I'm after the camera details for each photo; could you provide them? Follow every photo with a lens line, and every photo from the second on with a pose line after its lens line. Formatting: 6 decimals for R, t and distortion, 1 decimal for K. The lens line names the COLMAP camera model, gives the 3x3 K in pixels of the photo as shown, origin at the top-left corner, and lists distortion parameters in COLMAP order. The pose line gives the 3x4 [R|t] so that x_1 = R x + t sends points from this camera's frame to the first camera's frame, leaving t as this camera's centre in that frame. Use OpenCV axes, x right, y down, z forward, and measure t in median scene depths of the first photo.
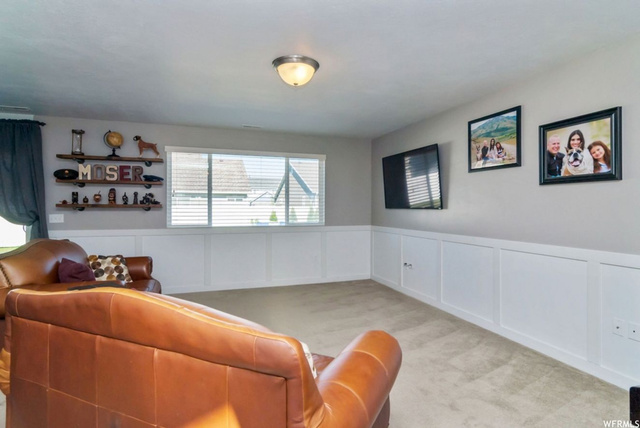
lens RADIAL K [[337.2, 0, 320.2], [0, 337.2, 205.9], [0, 0, 1]] dist [-0.001353, -0.000271]
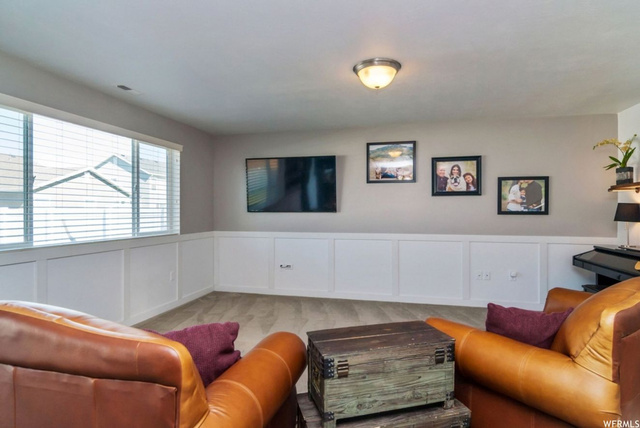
lens RADIAL K [[350.9, 0, 320.0], [0, 350.9, 214.0], [0, 0, 1]] dist [-0.001208, 0.000002]
pose [[0.559305, -0.010479, 0.828896, -1.000561], [0.000769, 0.999926, 0.012122, 0.001509], [-0.828961, -0.006142, 0.559272, 0.539773]]
